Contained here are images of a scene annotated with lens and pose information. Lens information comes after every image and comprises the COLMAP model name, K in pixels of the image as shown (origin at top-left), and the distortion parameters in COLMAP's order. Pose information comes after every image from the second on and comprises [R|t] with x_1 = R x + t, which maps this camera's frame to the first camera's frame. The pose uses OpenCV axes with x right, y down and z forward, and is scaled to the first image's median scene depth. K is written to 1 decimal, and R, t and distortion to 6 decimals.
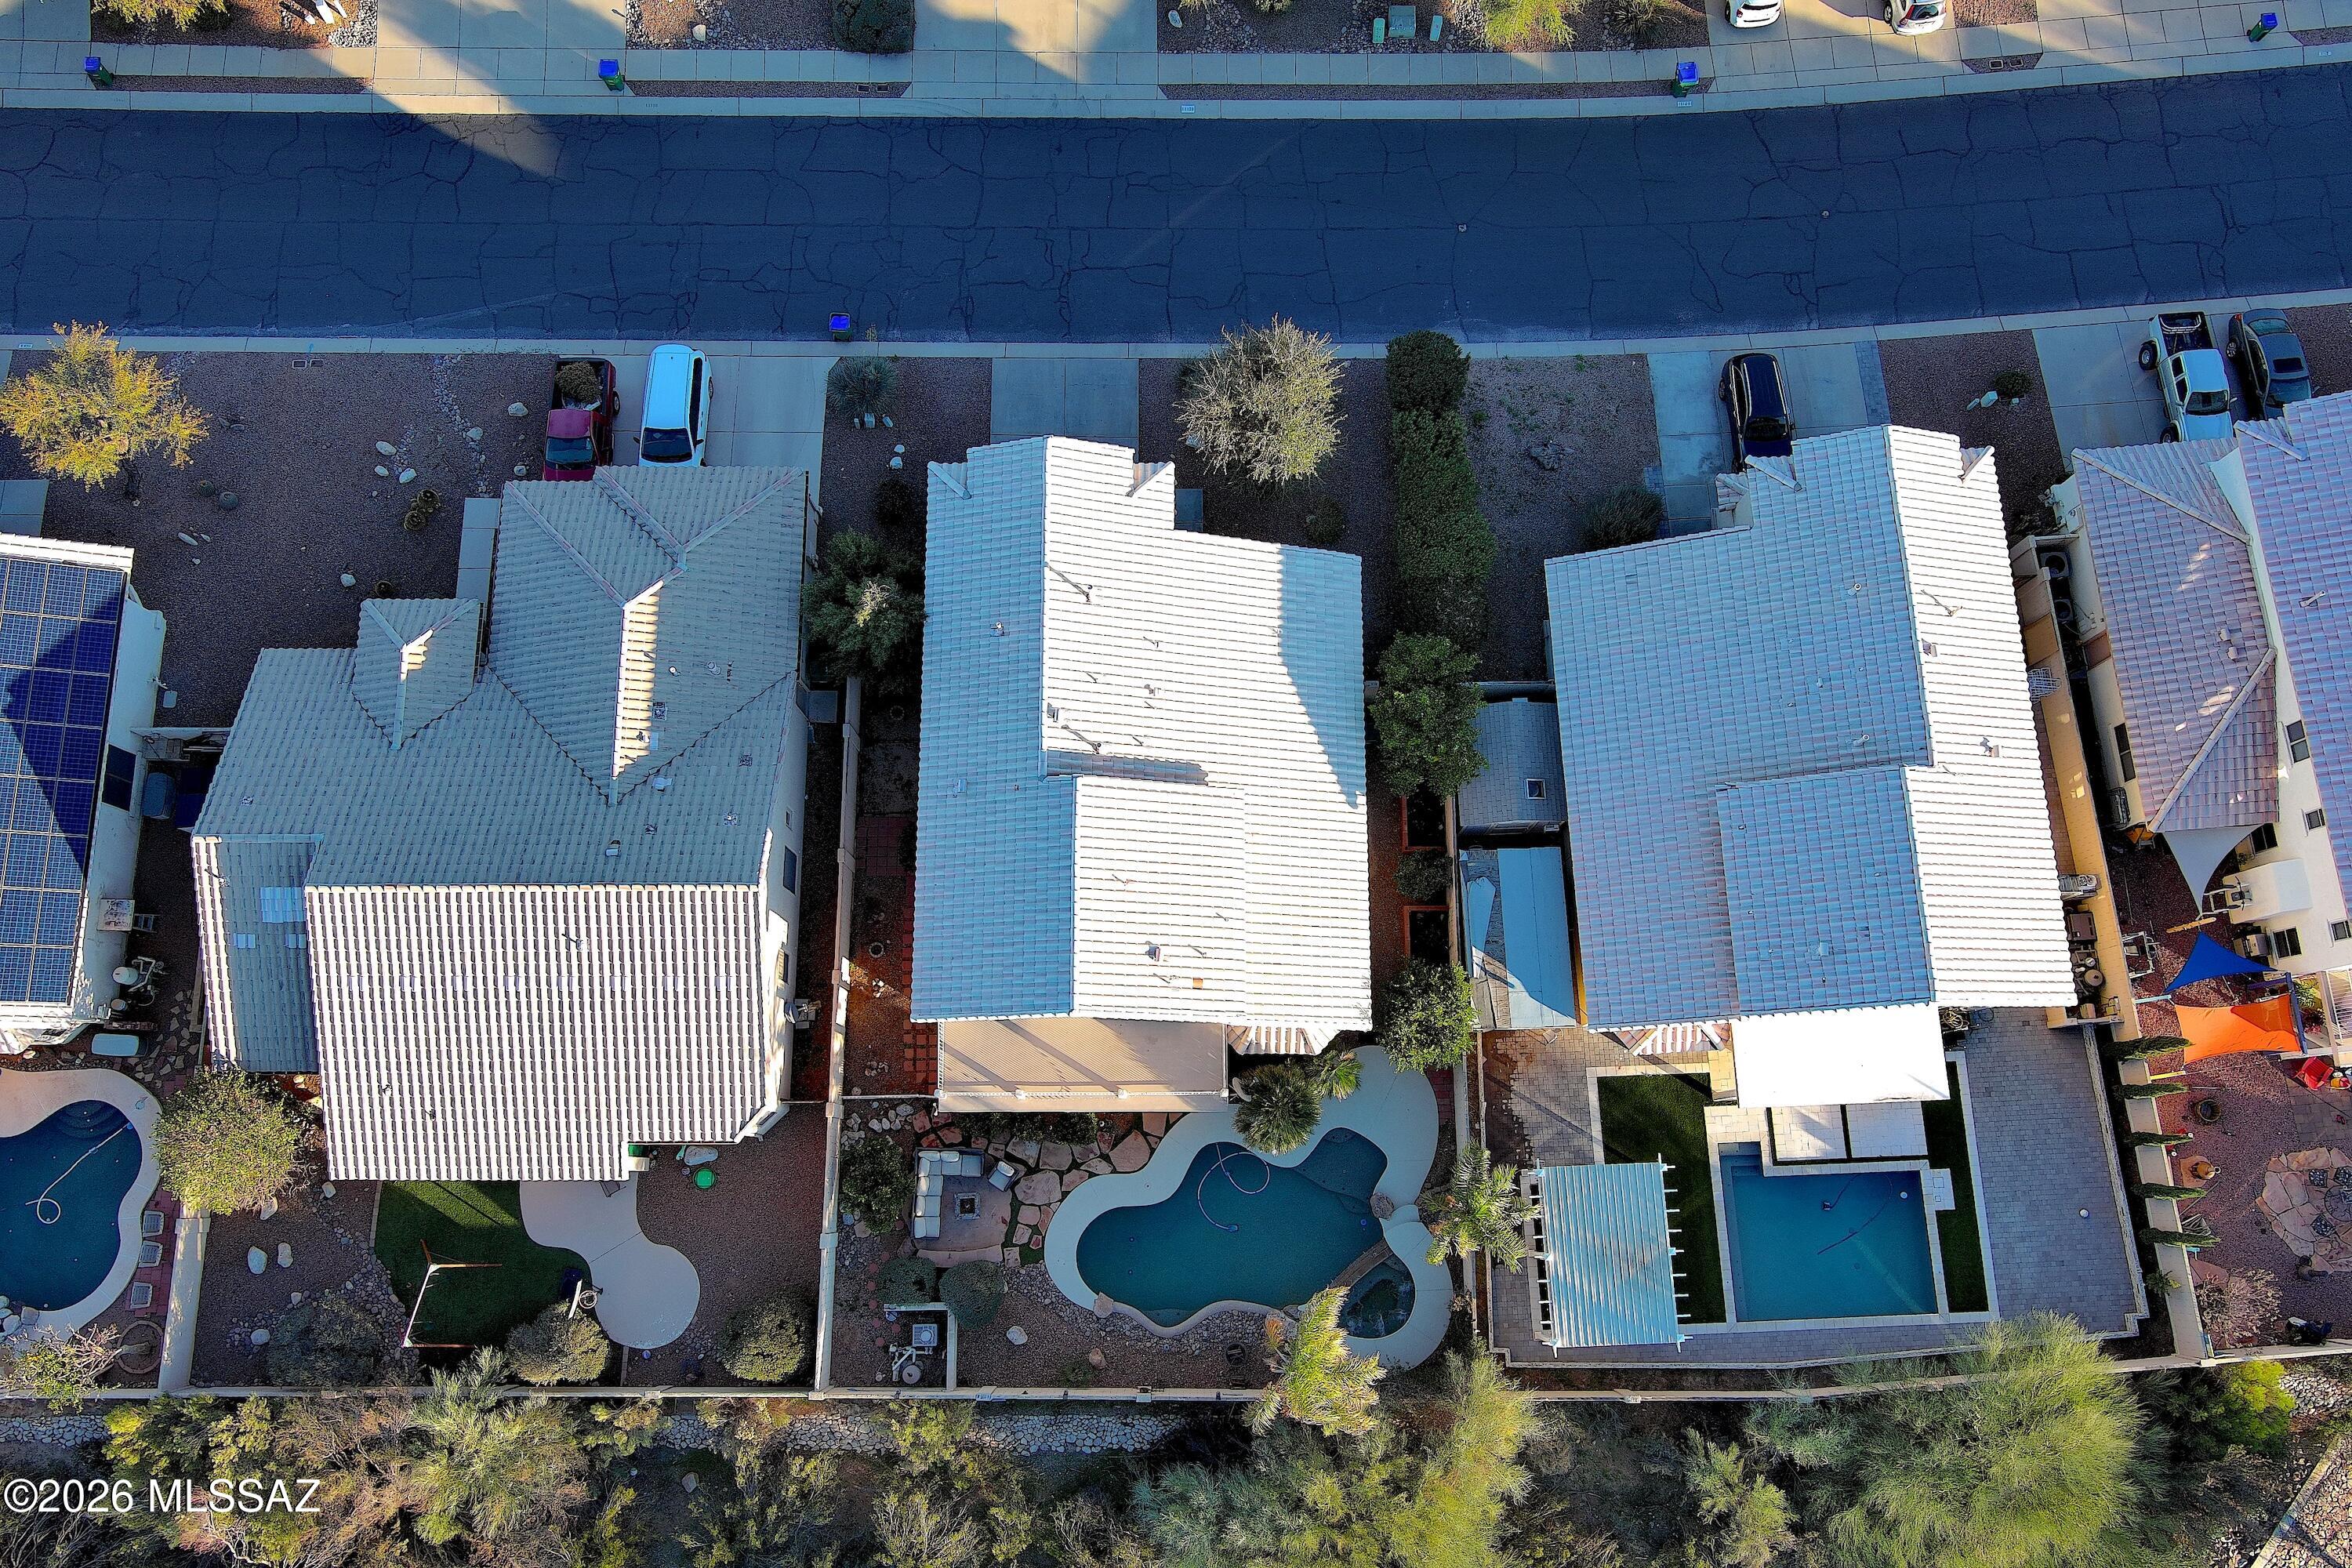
lens RADIAL K [[1816.3, 0, 1169.8], [0, 1816.3, 780.4], [0, 0, 1]] dist [0.012481, -0.012230]
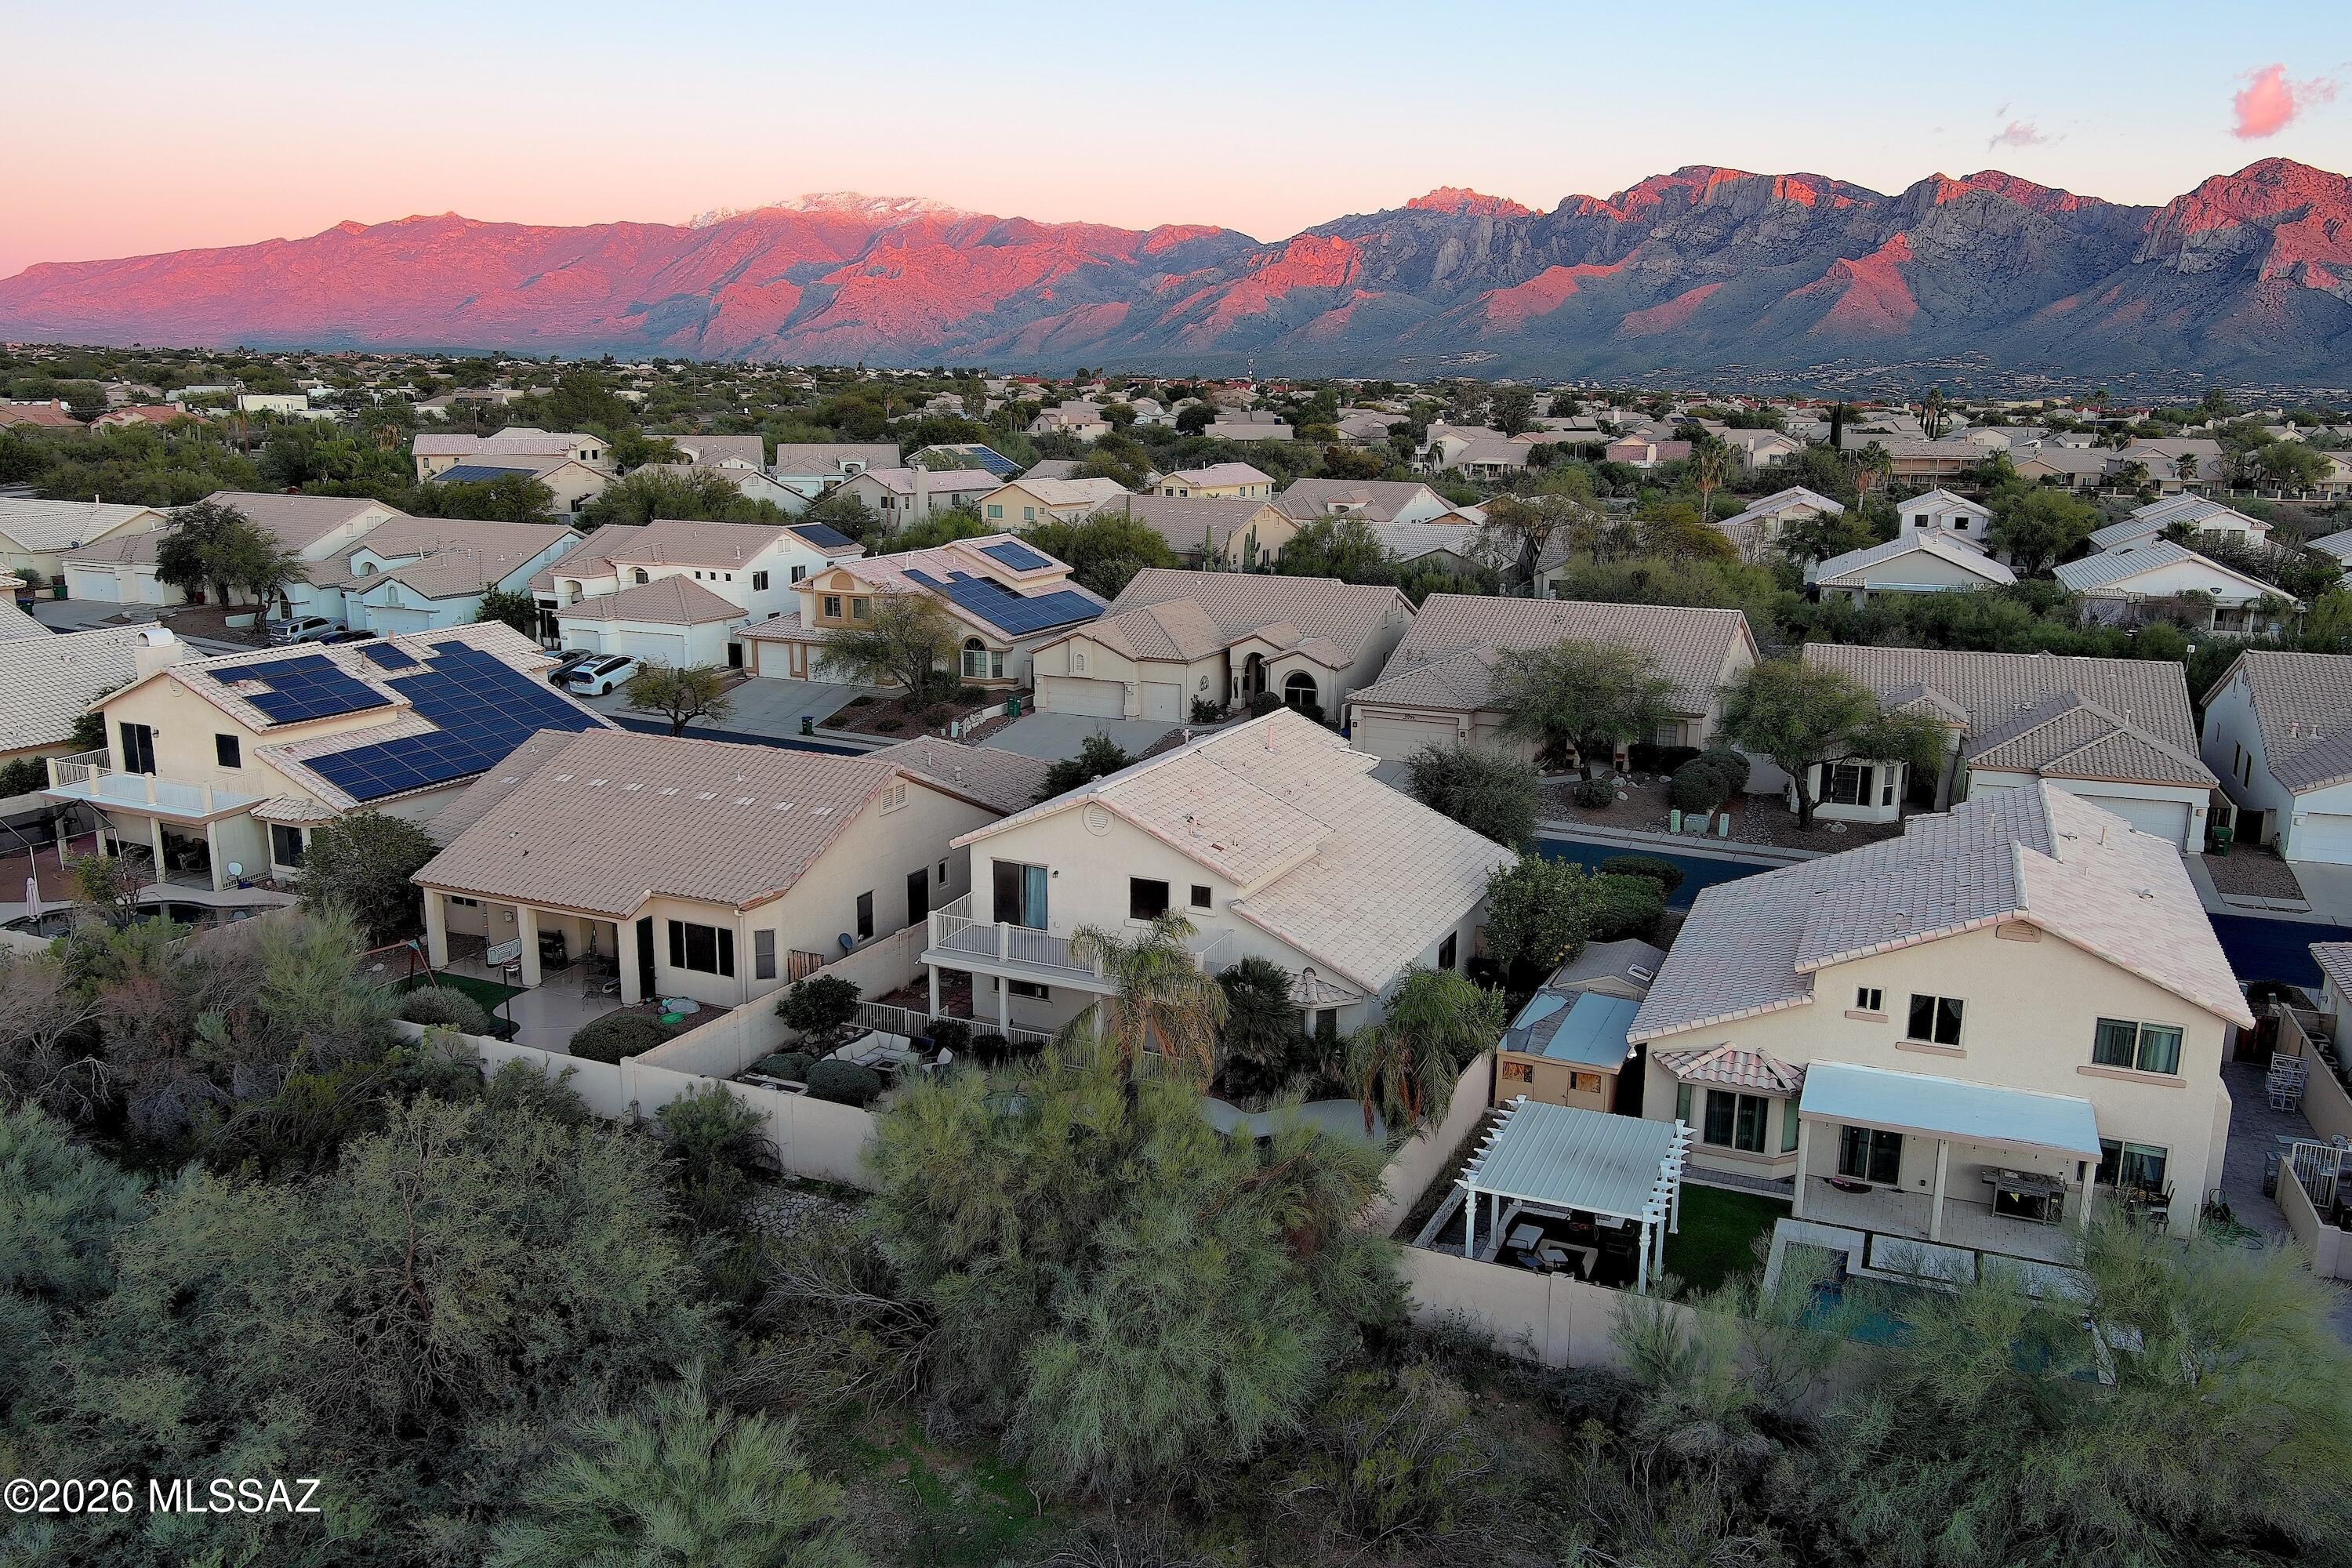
lens RADIAL K [[1816.3, 0, 1167.3], [0, 1816.3, 790.5], [0, 0, 1]] dist [0.012481, -0.012230]
pose [[0.902010, 0.106479, -0.418379, 0.368849], [-0.423617, 0.405135, -0.810194, 0.839072], [0.083231, 0.908035, 0.410542, 0.520849]]
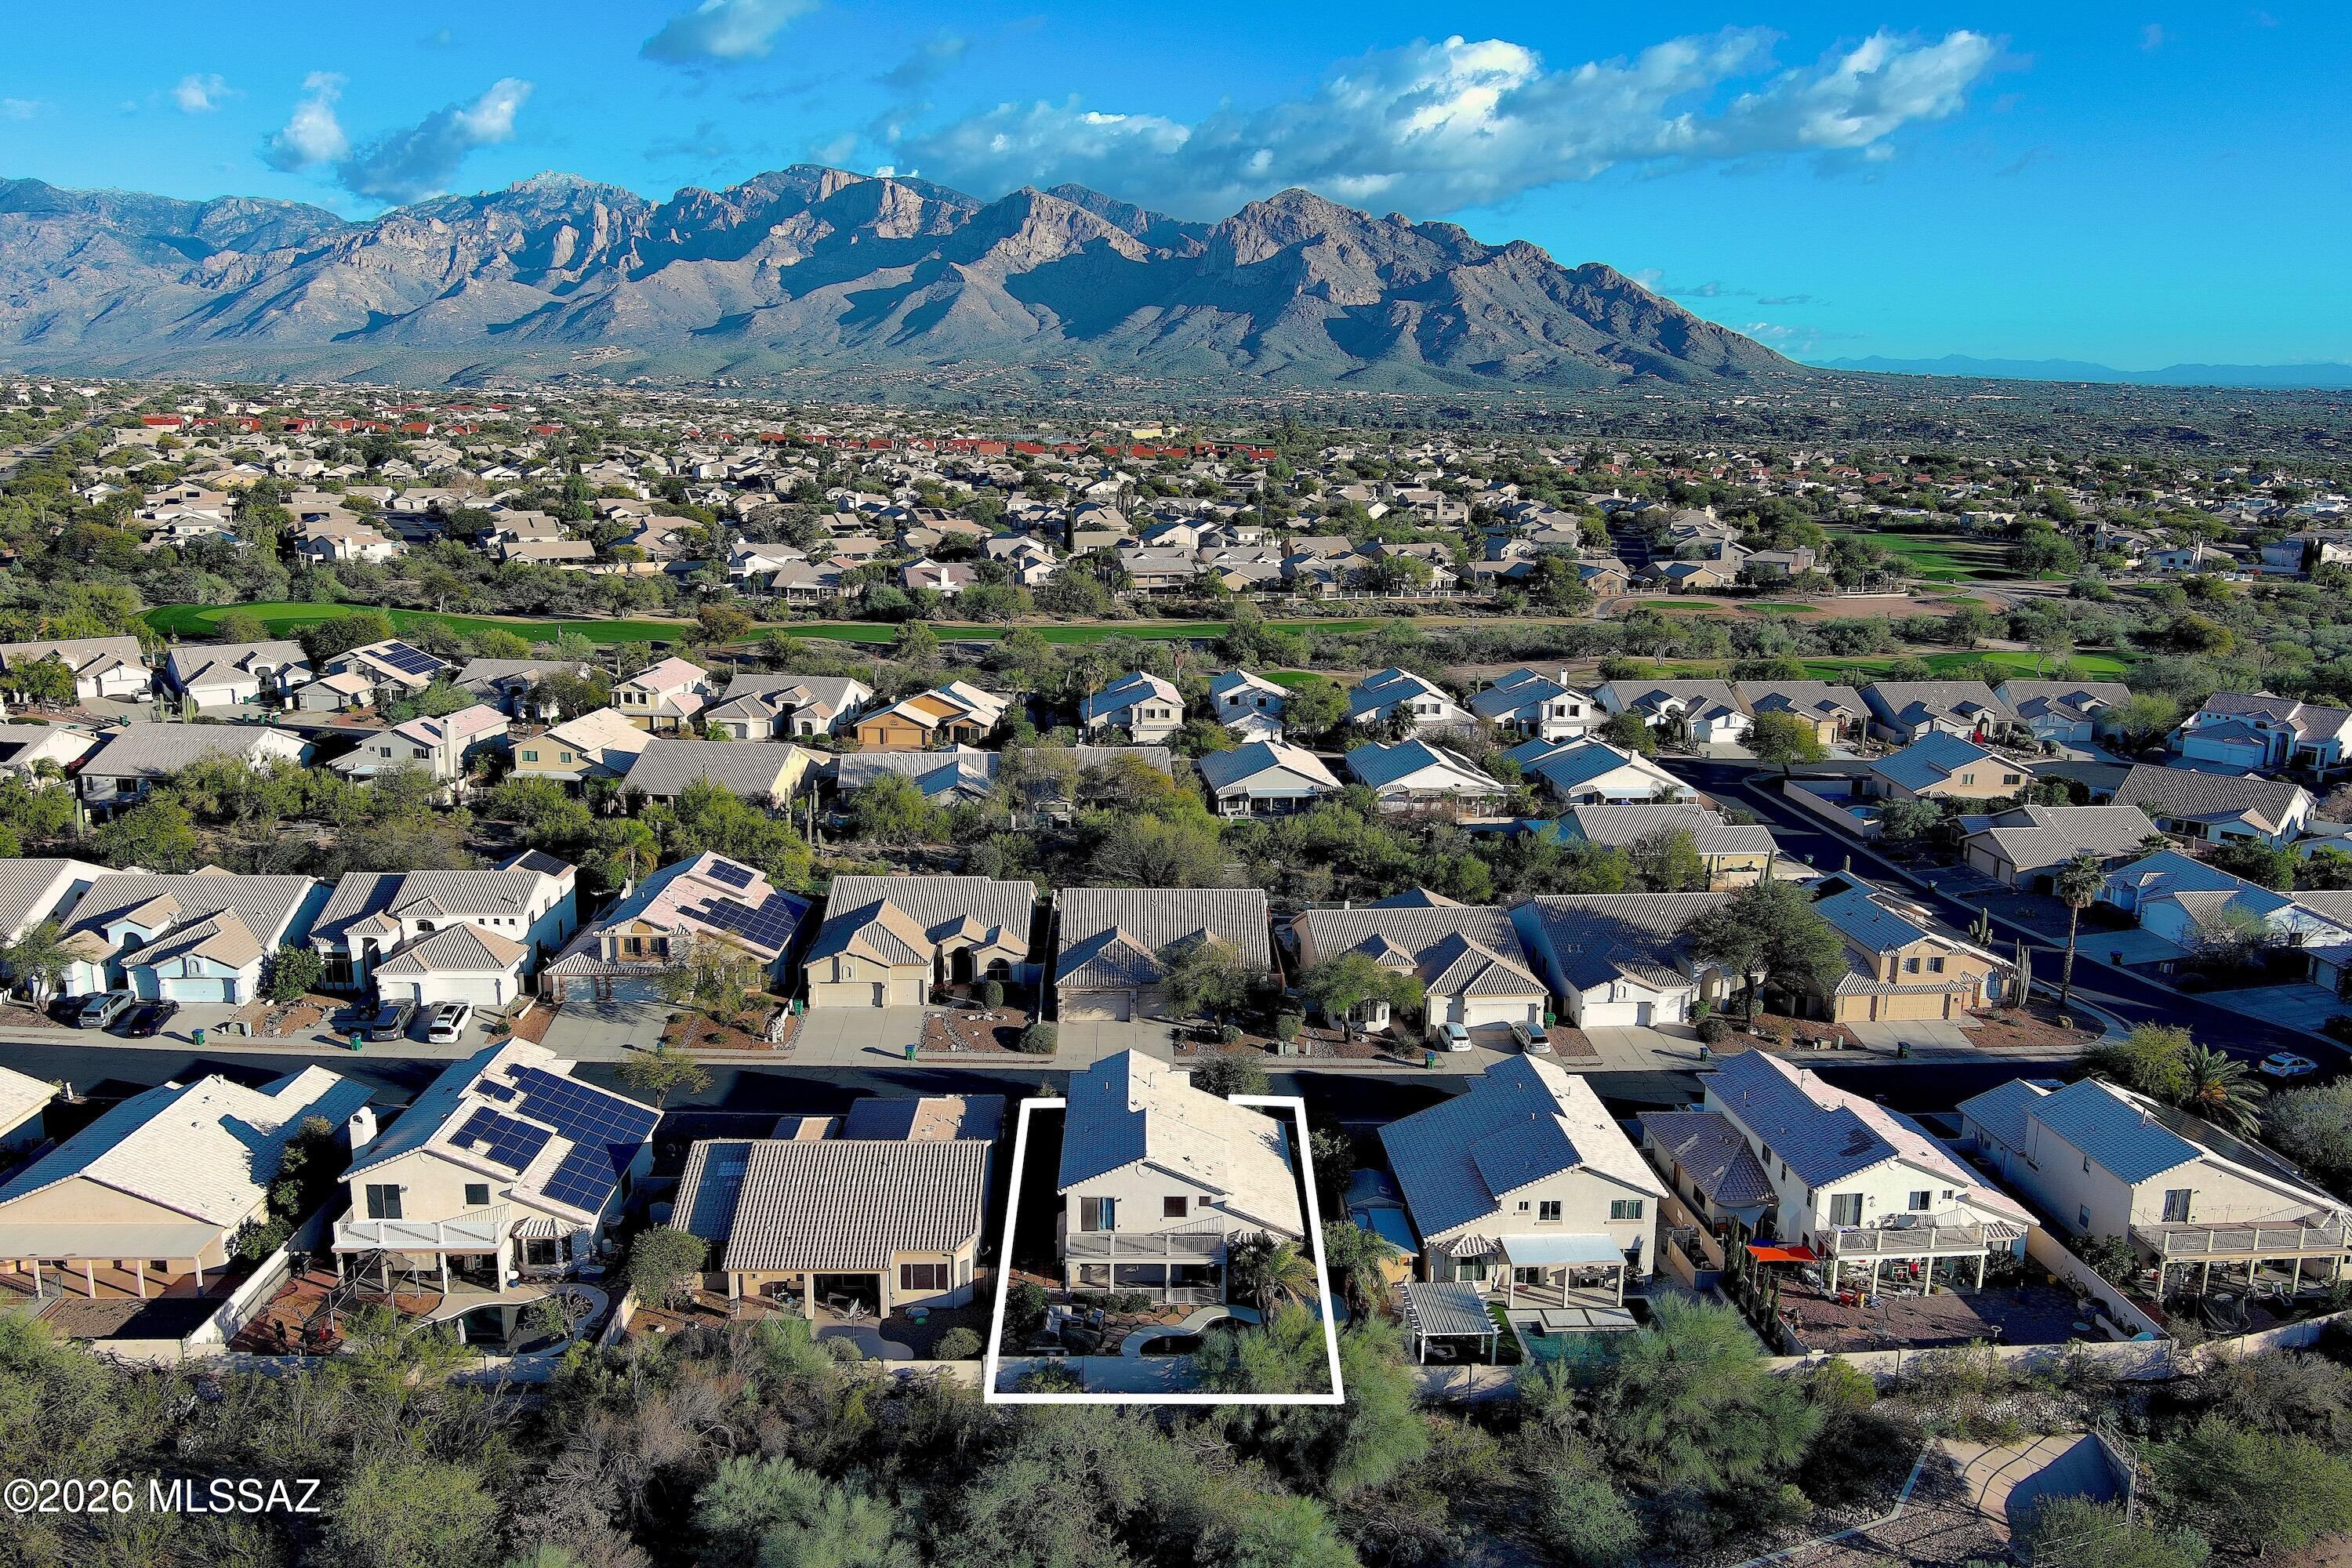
lens RADIAL K [[1816.3, 0, 1175.7], [0, 1816.3, 782.4], [0, 0, 1]] dist [0.012481, -0.012230]
pose [[0.999727, 0.010765, 0.020747, -0.059035], [0.014147, 0.427910, -0.903710, 1.545963], [-0.018607, 0.903757, 0.427641, -0.185145]]
